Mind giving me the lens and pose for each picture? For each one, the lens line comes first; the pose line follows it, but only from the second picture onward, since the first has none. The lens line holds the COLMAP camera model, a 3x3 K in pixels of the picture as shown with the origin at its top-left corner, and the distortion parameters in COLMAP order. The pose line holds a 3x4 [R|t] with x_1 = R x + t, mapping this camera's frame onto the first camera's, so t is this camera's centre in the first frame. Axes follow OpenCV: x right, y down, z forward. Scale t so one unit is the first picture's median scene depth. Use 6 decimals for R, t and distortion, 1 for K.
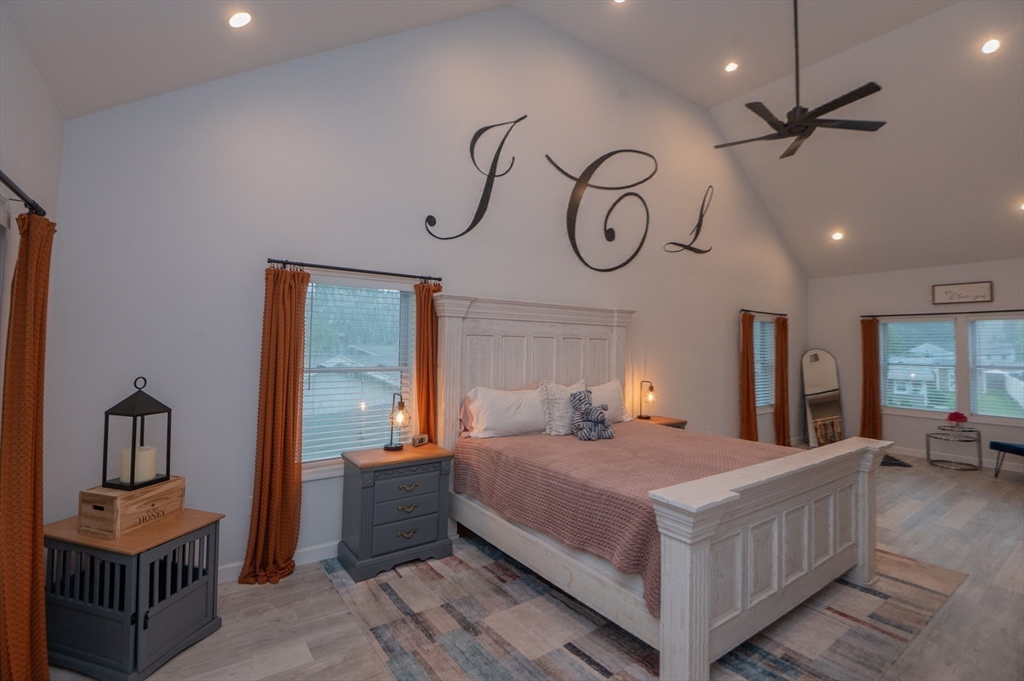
lens RADIAL K [[462.5, 0, 502.3], [0, 462.5, 330.1], [0, 0, 1]] dist [-0.031302, -0.001687]
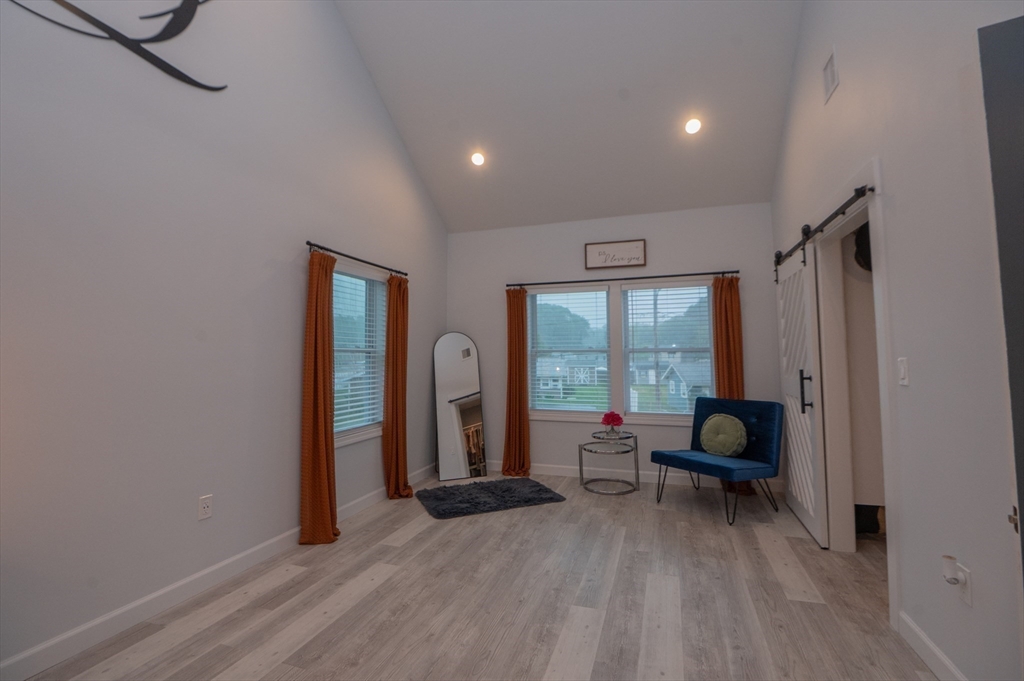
lens RADIAL K [[462.5, 0, 515.2], [0, 462.5, 336.1], [0, 0, 1]] dist [-0.031302, -0.001687]
pose [[0.788939, 0.008956, 0.614407, 0.402502], [-0.006366, 0.999959, -0.006401, 0.061333], [-0.614439, 0.001138, 0.788964, 0.471640]]
